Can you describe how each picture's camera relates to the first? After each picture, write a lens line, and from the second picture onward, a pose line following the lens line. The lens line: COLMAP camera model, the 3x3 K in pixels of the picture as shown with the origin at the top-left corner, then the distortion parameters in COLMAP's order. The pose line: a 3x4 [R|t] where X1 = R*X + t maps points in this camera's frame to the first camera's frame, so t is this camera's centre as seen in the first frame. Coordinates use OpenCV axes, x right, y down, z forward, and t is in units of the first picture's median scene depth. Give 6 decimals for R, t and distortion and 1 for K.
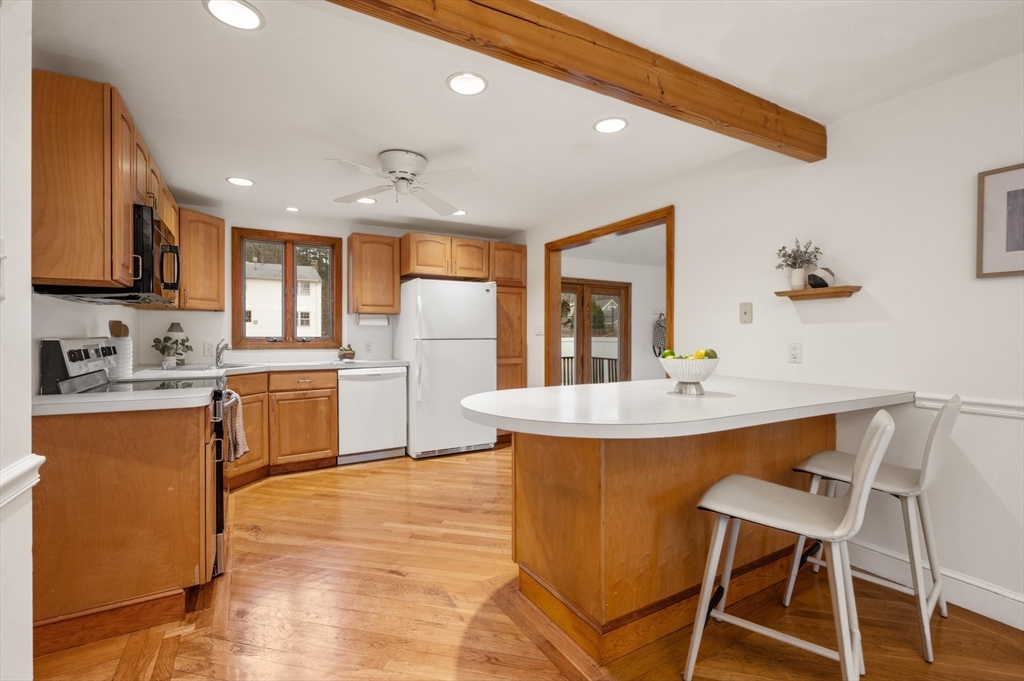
lens RADIAL K [[462.8, 0, 511.2], [0, 462.8, 333.8], [0, 0, 1]] dist [-0.001180, 0.000526]
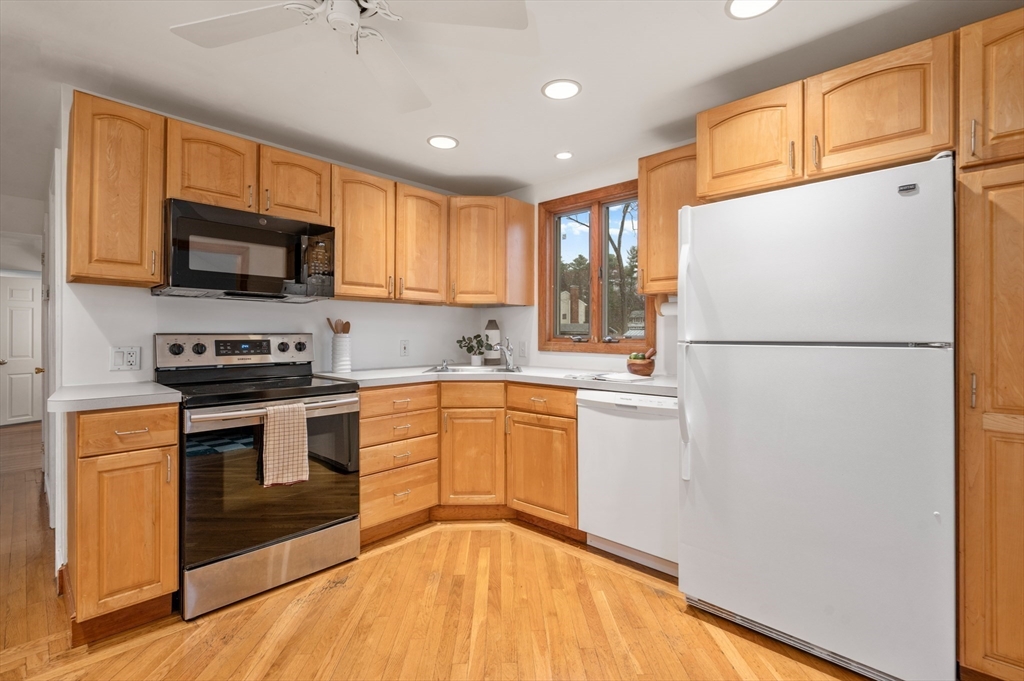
lens RADIAL K [[462.8, 0, 511.2], [0, 462.8, 333.8], [0, 0, 1]] dist [-0.001180, 0.000526]
pose [[0.294027, 0.000173, -0.955797, 0.191845], [-0.000668, 1.000000, -0.000025, 0.004205], [0.955797, 0.000645, 0.294027, 0.756351]]
